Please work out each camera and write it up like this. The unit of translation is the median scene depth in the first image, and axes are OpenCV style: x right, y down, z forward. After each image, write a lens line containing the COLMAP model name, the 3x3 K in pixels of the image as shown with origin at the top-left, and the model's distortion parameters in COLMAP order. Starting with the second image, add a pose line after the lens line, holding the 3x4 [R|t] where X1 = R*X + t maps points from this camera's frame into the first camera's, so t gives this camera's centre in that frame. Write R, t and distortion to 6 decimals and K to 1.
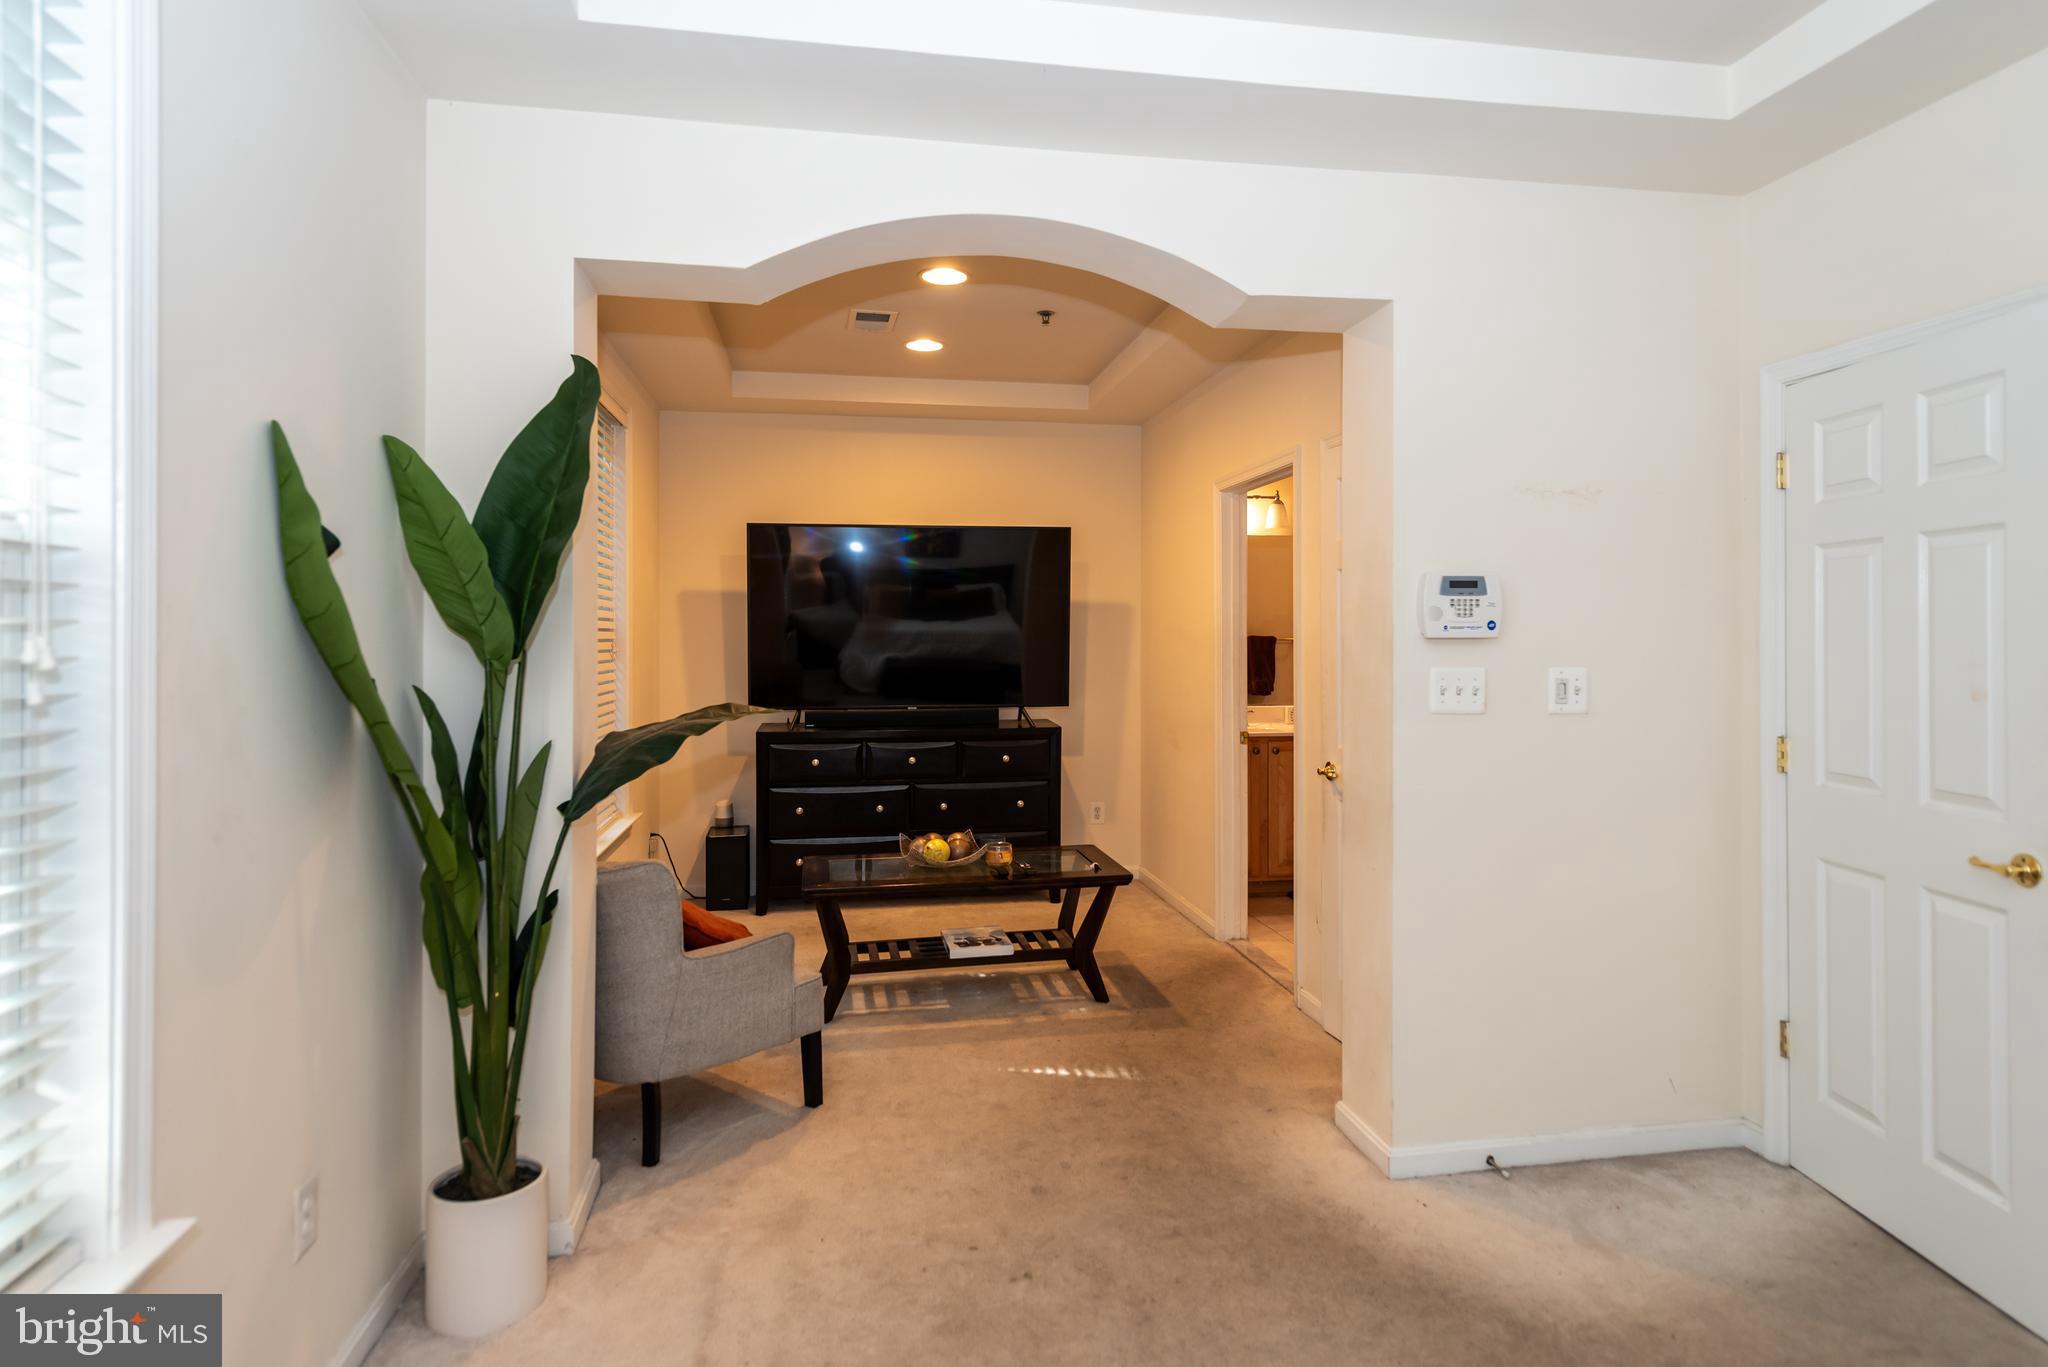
lens RADIAL K [[1114.0, 0, 1024.4], [0, 1114.0, 630.9], [0, 0, 1]] dist [0.001172, 0.000151]
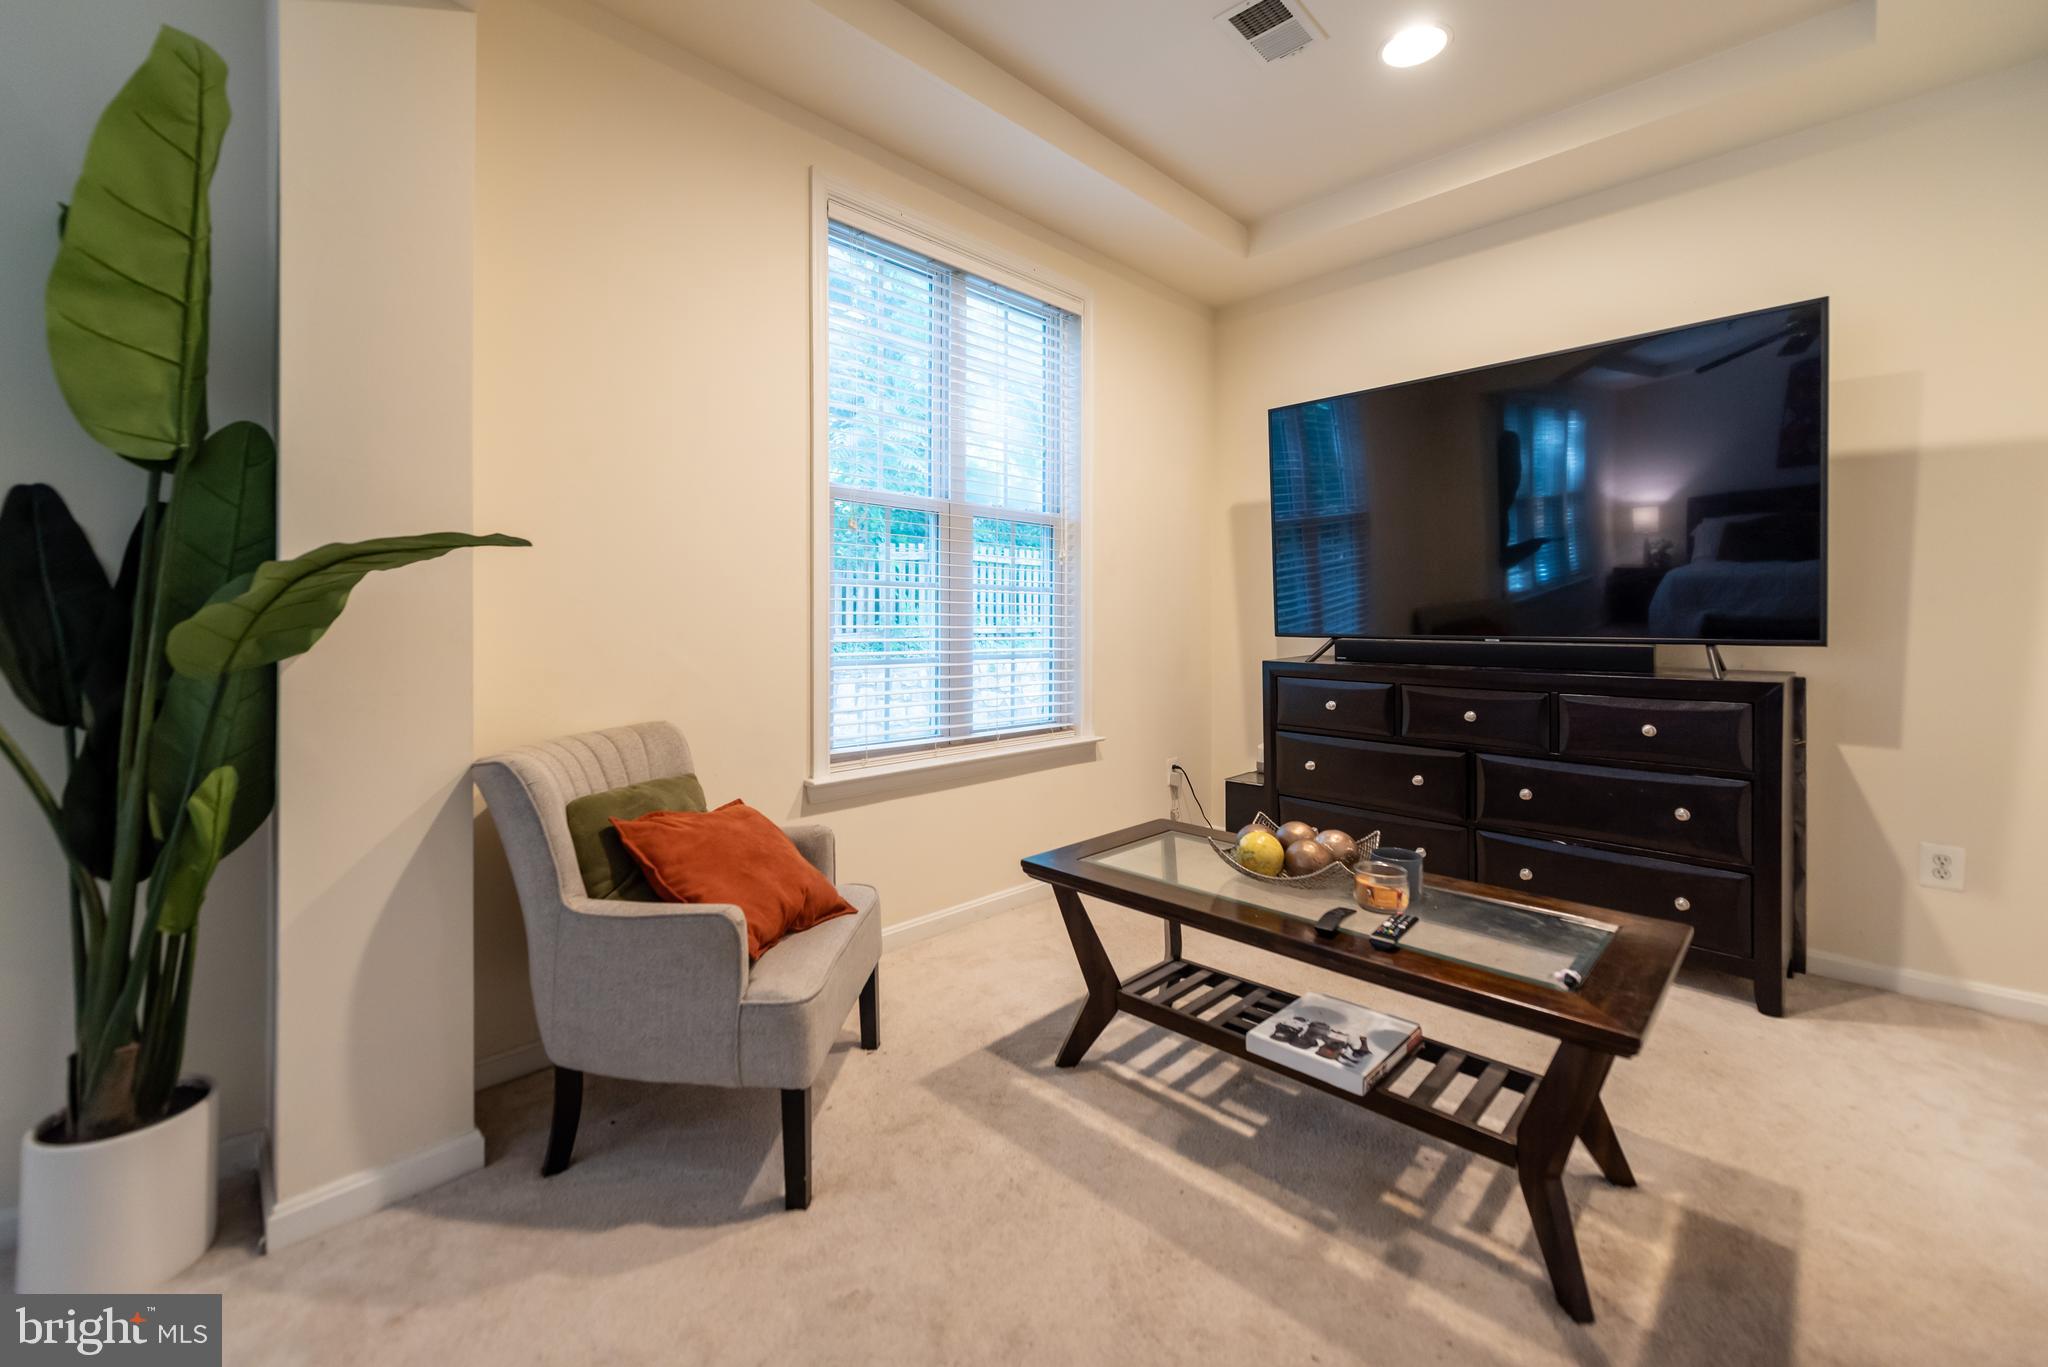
lens RADIAL K [[831.3, 0, 1015.8], [0, 831.3, 620.7], [0, 0, 1]] dist [0.020111, -0.007850]
pose [[0.566454, 0.005214, -0.824077, 0.209778], [-0.000136, 0.999981, 0.006234, 0.075400], [0.824093, -0.003419, 0.566444, 0.659618]]
